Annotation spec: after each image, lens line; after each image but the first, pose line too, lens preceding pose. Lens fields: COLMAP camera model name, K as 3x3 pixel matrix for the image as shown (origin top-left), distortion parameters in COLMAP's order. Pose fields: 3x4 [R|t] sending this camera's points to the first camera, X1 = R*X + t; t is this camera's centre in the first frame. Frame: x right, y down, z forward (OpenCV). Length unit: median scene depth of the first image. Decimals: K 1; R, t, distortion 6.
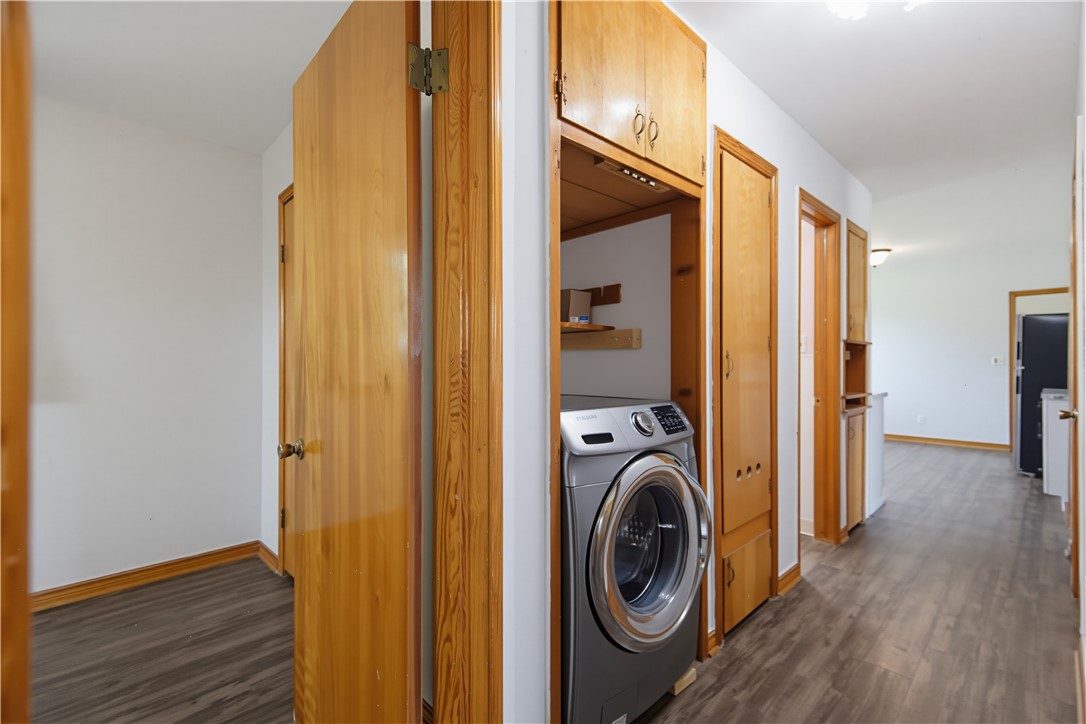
lens RADIAL K [[476.6, 0, 543.2], [0, 476.6, 367.9], [0, 0, 1]] dist [0.014356, -0.000741]
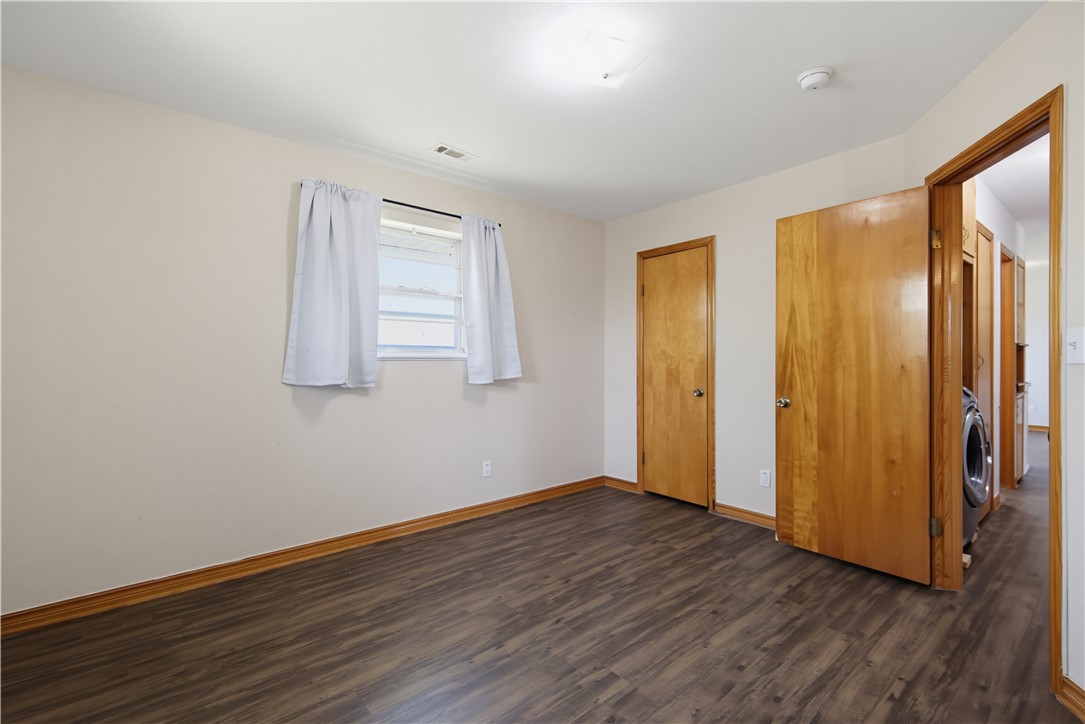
lens RADIAL K [[472.9, 0, 554.7], [0, 472.9, 361.1], [0, 0, 1]] dist [0.018615, -0.000277]
pose [[0.998175, 0.005426, -0.060147, -0.661544], [-0.005459, 0.999985, -0.000380, 0.000807], [0.060144, 0.000707, 0.998189, -0.505306]]
